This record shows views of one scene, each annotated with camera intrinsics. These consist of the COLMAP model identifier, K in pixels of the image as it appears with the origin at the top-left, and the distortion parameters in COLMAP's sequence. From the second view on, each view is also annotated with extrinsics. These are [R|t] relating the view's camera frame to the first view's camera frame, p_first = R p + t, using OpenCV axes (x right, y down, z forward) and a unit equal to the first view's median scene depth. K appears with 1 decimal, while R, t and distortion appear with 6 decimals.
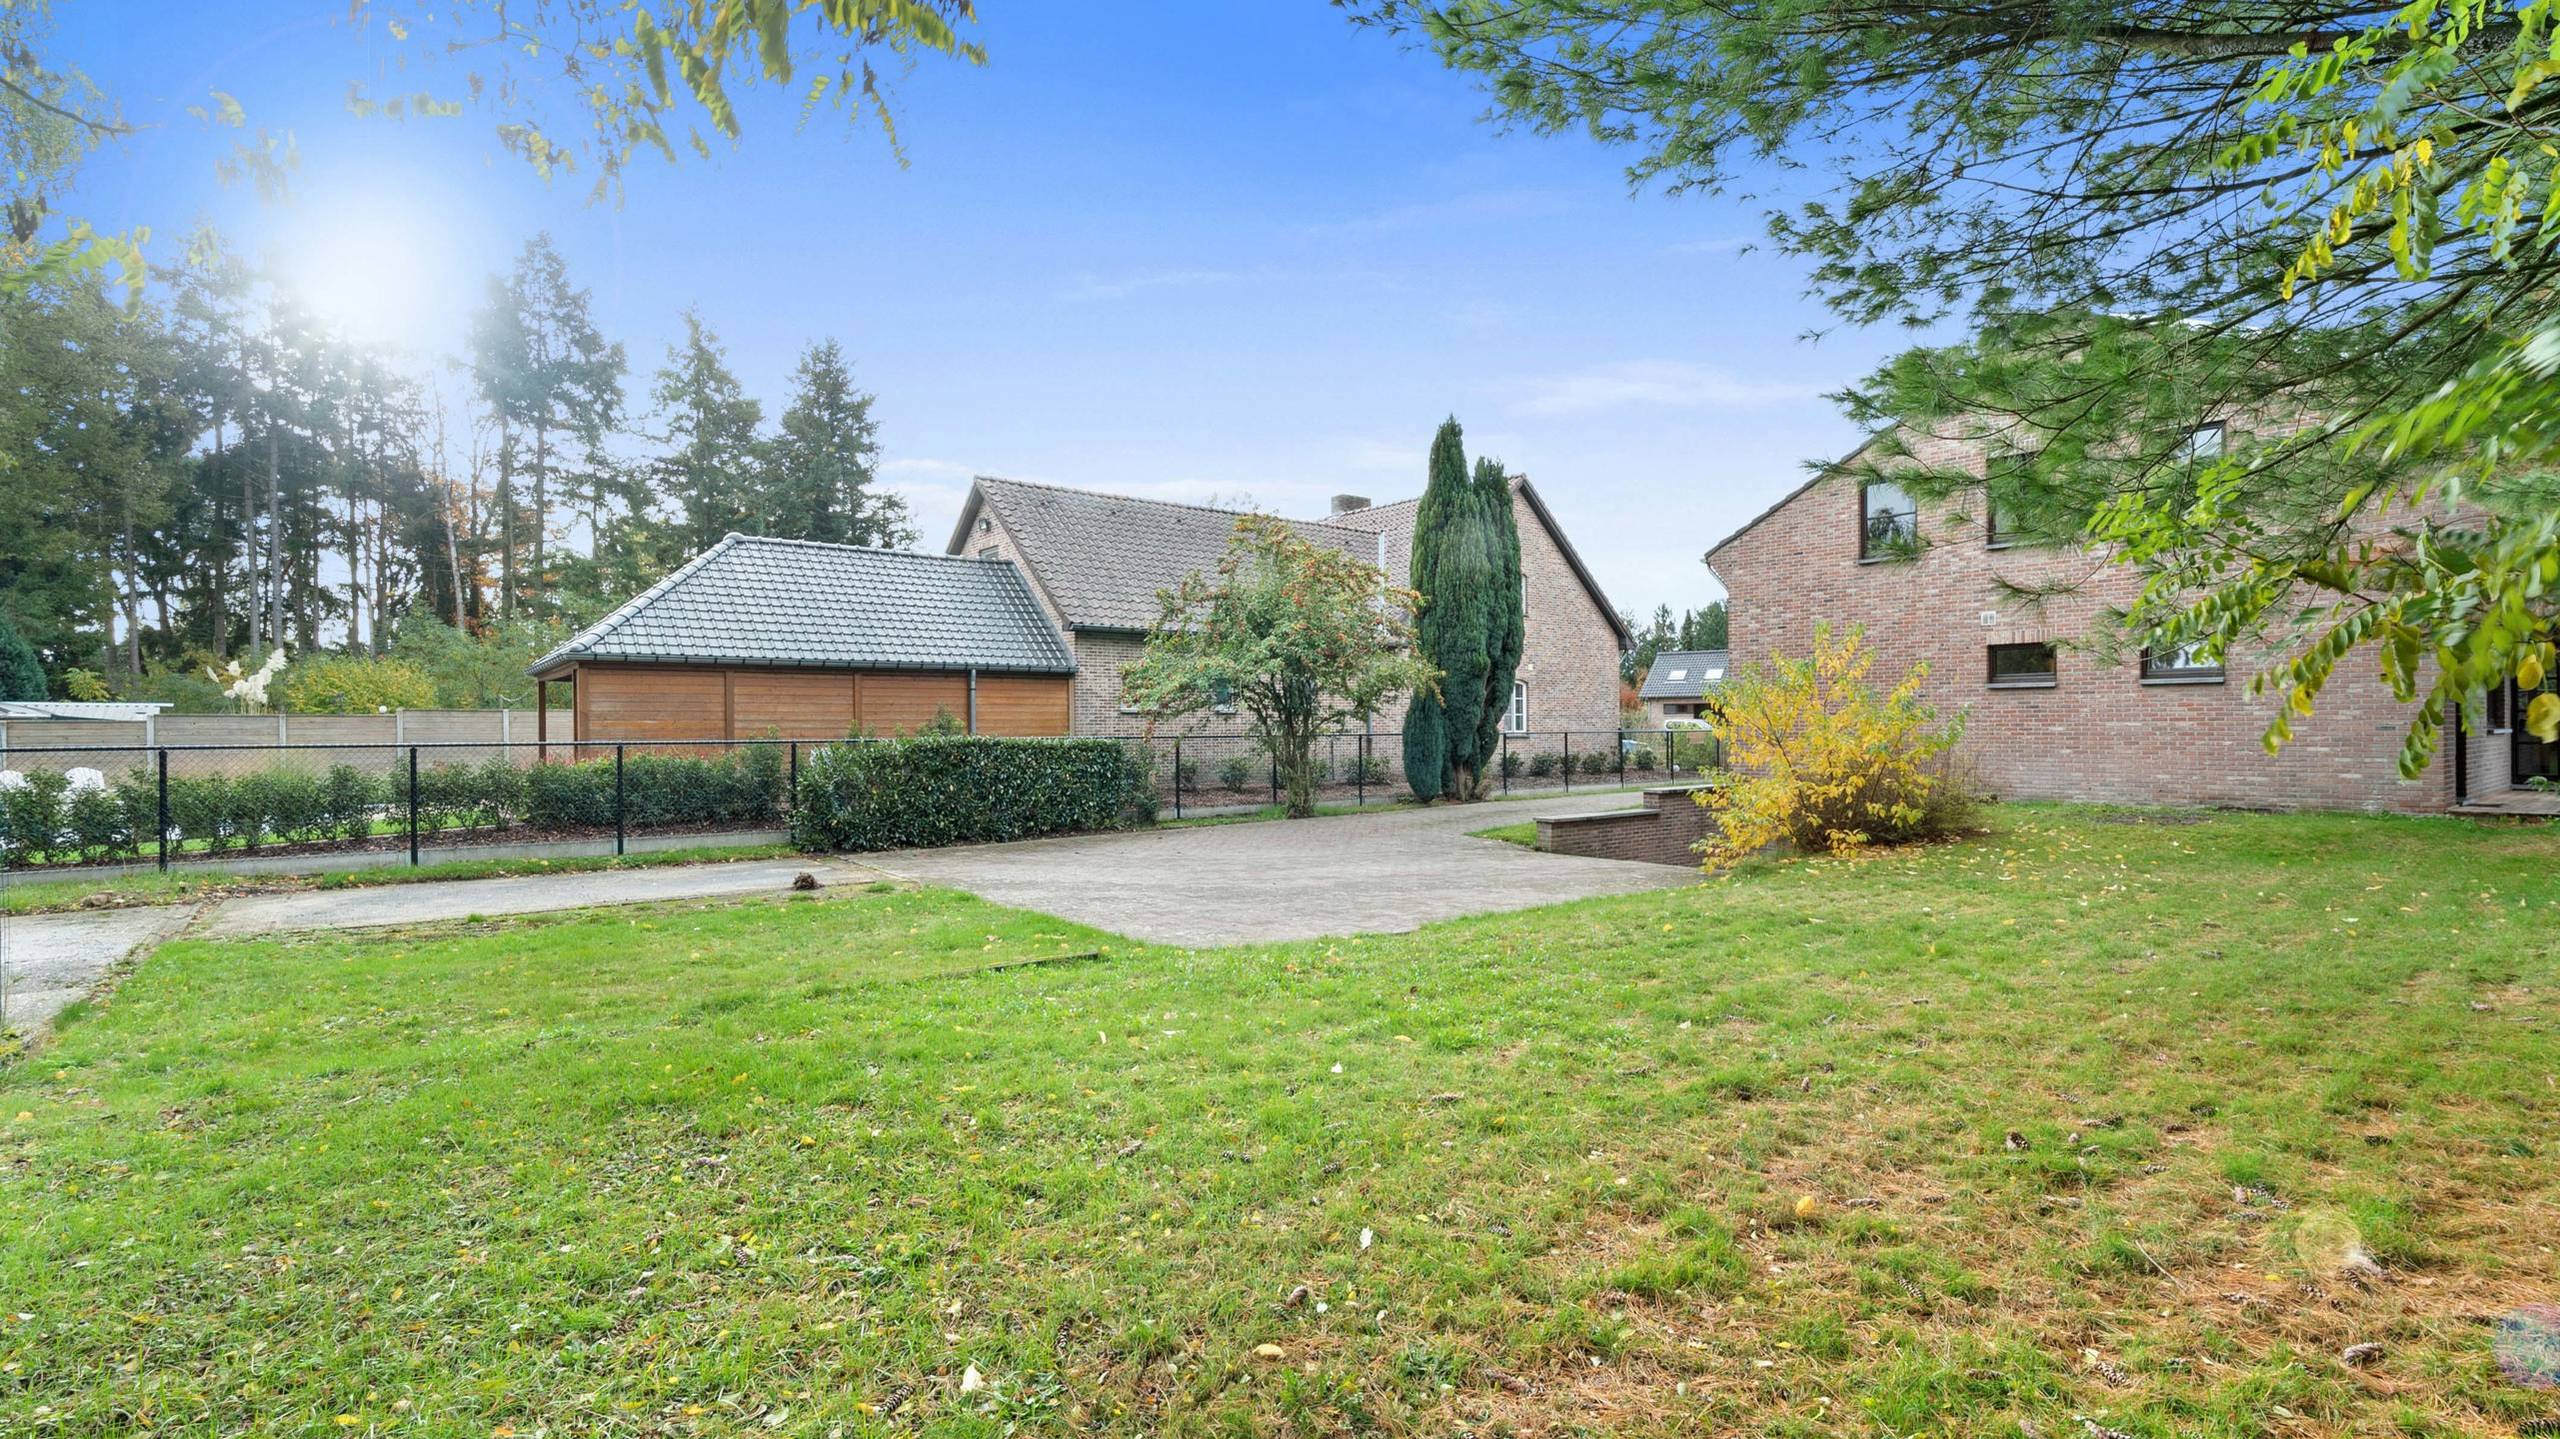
lens RADIAL K [[1161.1, 0, 1290.9], [0, 1161.1, 721.9], [0, 0, 1]] dist [-0.004426, 0.001130]
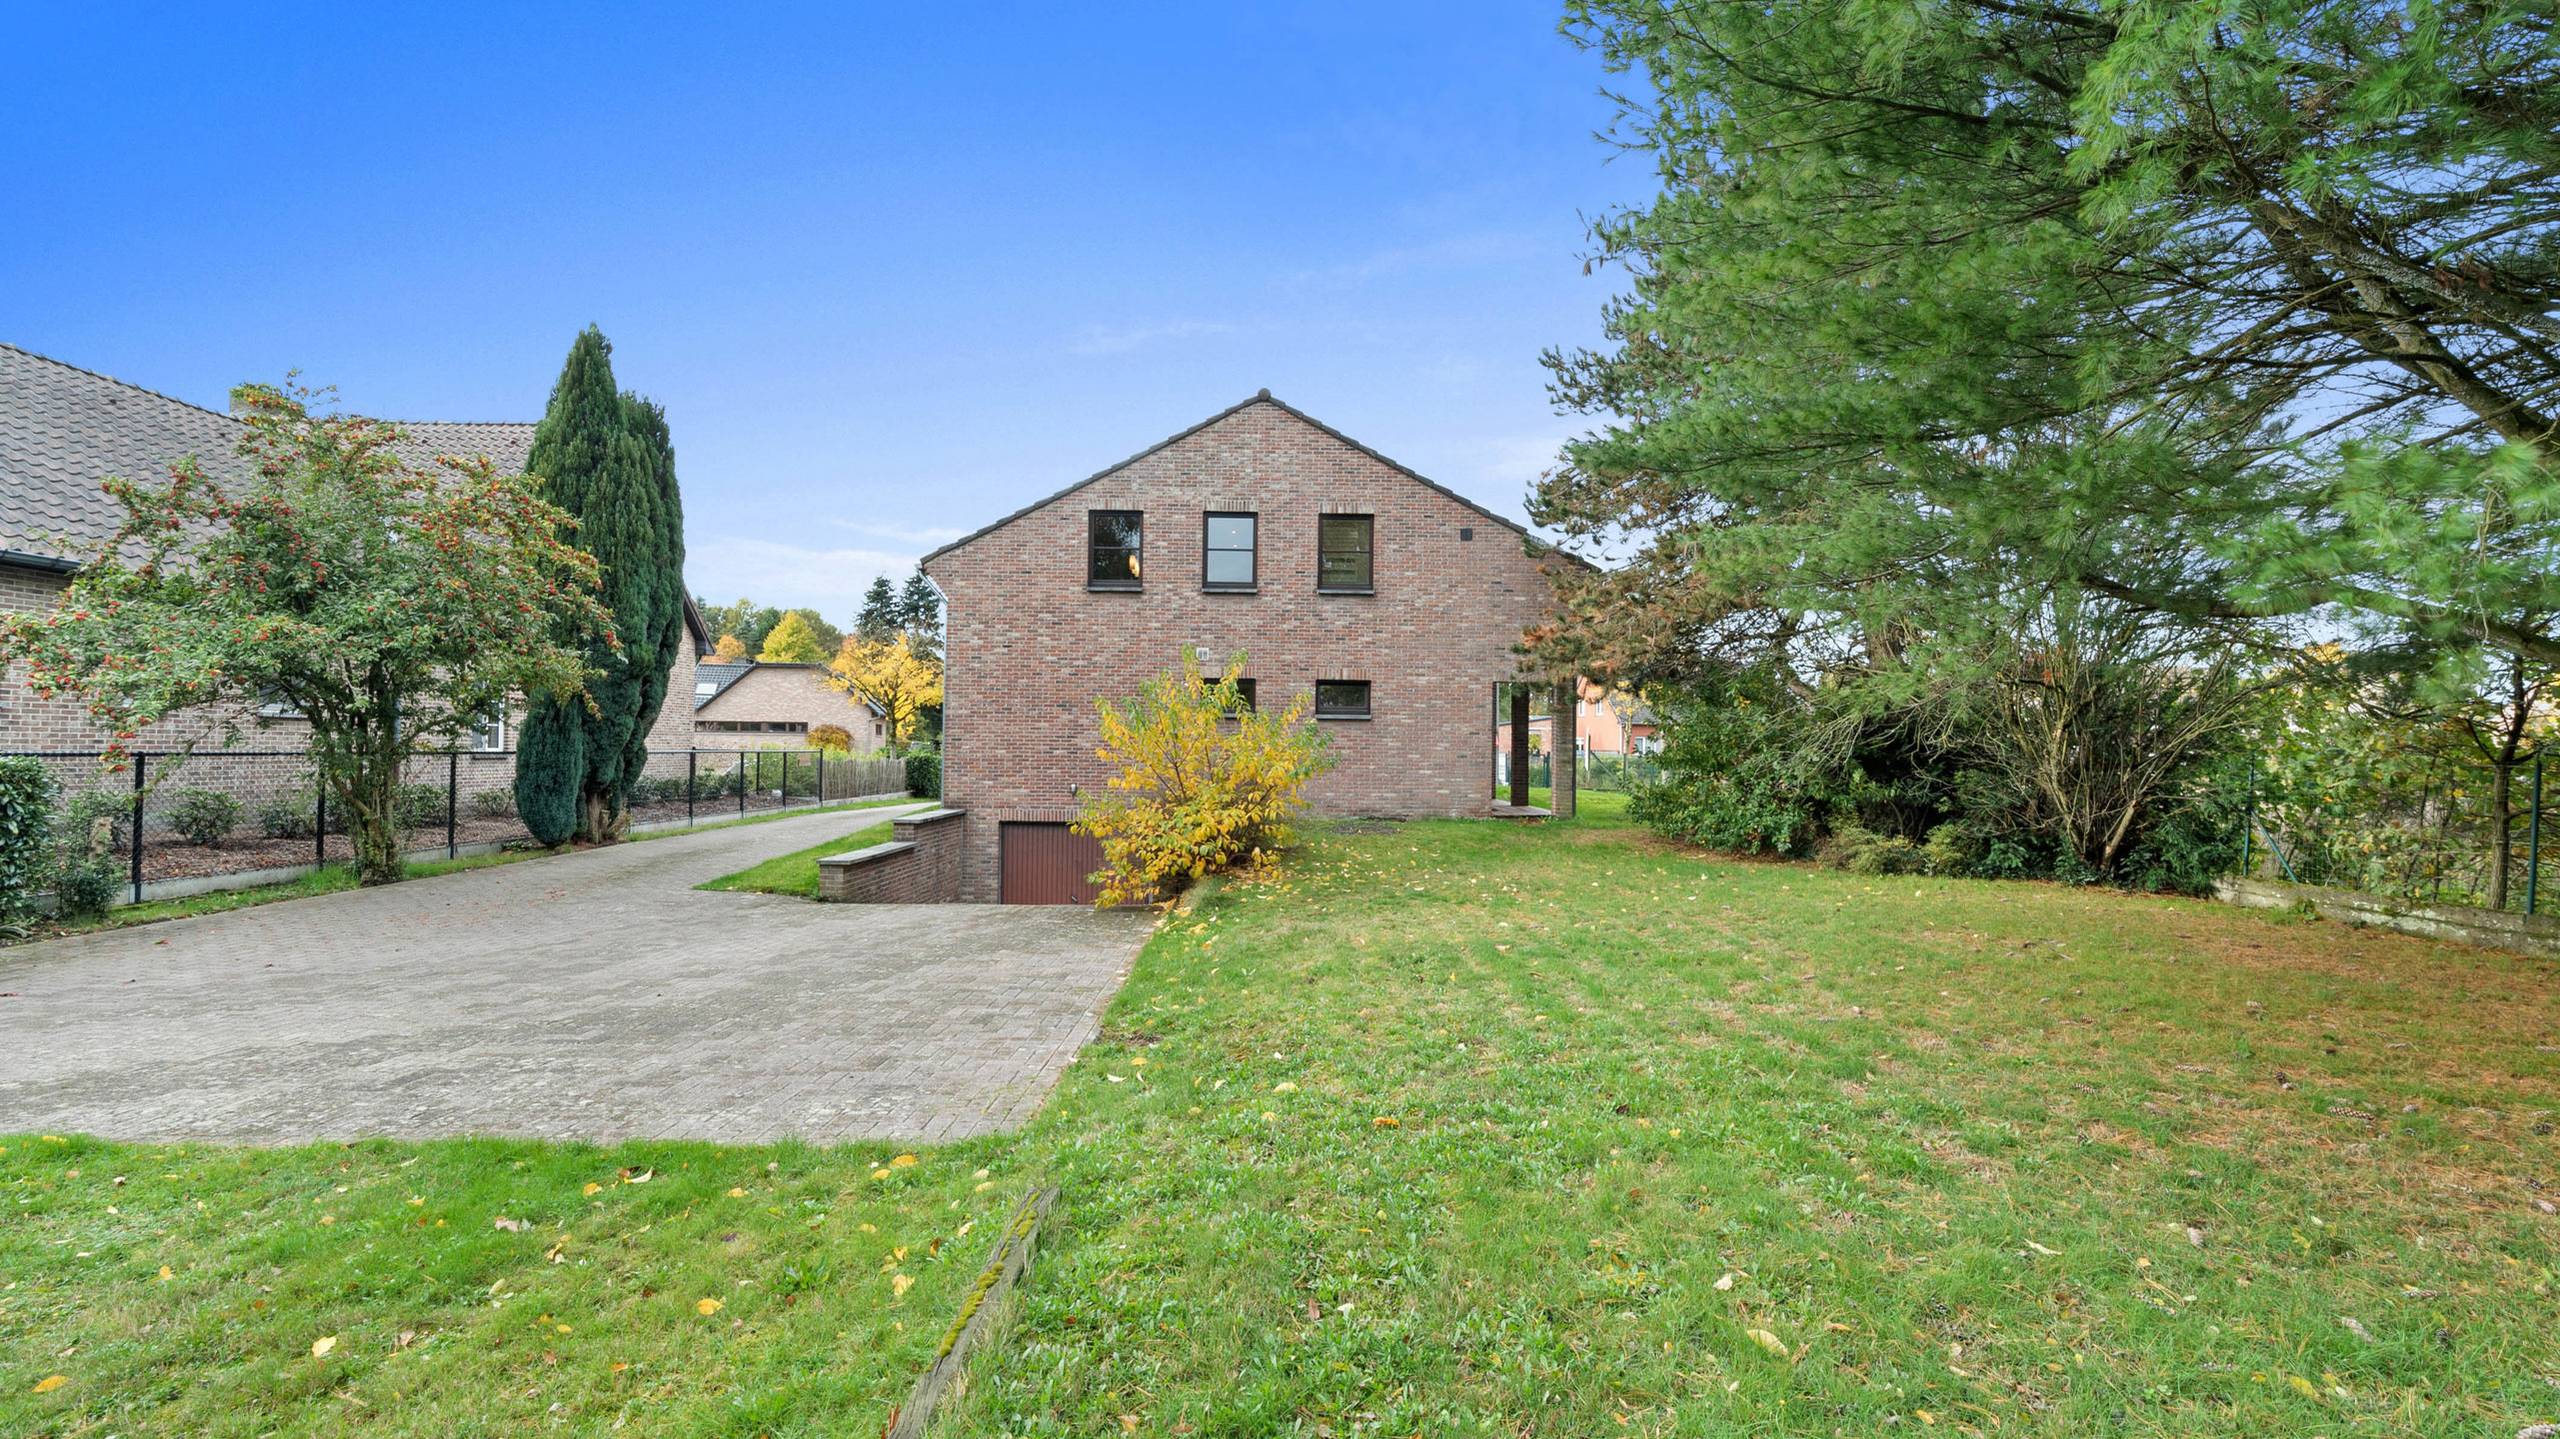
lens RADIAL K [[1161.1, 0, 1281.0], [0, 1161.1, 732.3], [0, 0, 1]] dist [-0.004426, 0.001130]
pose [[0.610268, 0.023477, 0.791847, -0.194187], [-0.016552, 0.999720, -0.016883, 0.002526], [-0.792022, -0.002803, 0.610486, 0.223019]]
